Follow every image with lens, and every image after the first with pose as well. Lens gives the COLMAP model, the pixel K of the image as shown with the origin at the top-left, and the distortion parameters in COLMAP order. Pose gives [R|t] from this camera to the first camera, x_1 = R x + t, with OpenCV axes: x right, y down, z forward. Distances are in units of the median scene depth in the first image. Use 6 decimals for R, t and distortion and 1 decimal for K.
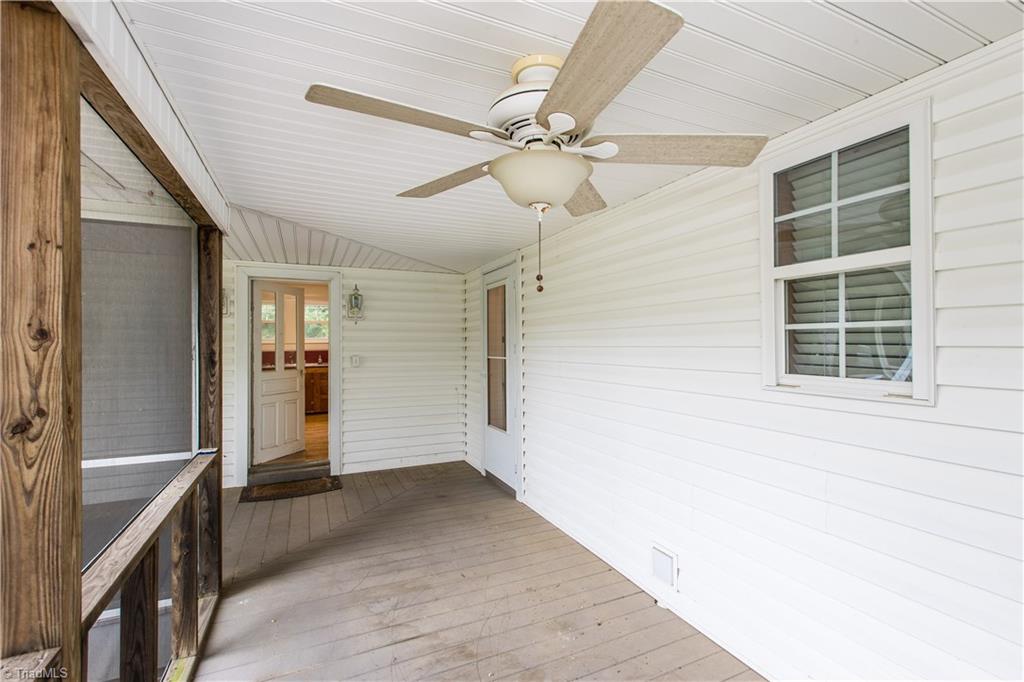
lens RADIAL K [[464.1, 0, 519.8], [0, 464.1, 340.1], [0, 0, 1]] dist [-0.000813, 0.000557]
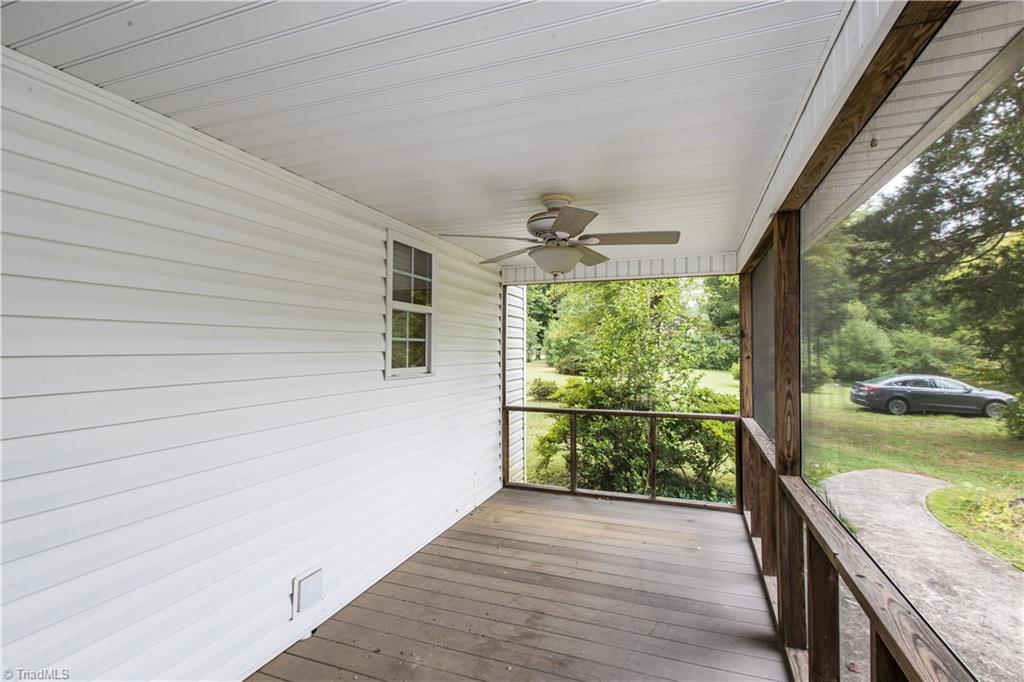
lens RADIAL K [[464.1, 0, 522.8], [0, 464.1, 343.8], [0, 0, 1]] dist [-0.000813, 0.000557]
pose [[-0.710878, 0.017176, 0.703106, -0.955934], [-0.002502, 0.999634, -0.026949, 0.035332], [-0.703311, -0.020916, -0.710574, 2.016732]]
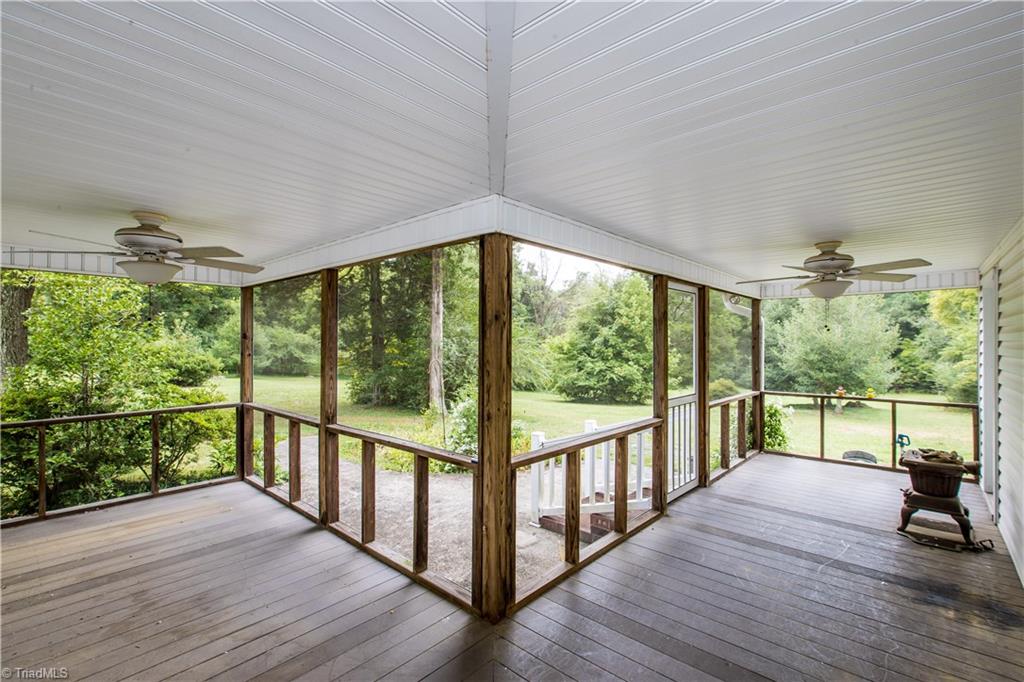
lens RADIAL K [[464.1, 0, 517.1], [0, 464.1, 342.1], [0, 0, 1]] dist [-0.000813, 0.000557]
pose [[-0.920096, 0.009687, -0.391573, -0.536026], [0.013930, 0.999871, -0.007999, 0.004421], [0.391445, -0.012814, -0.920112, 2.928440]]
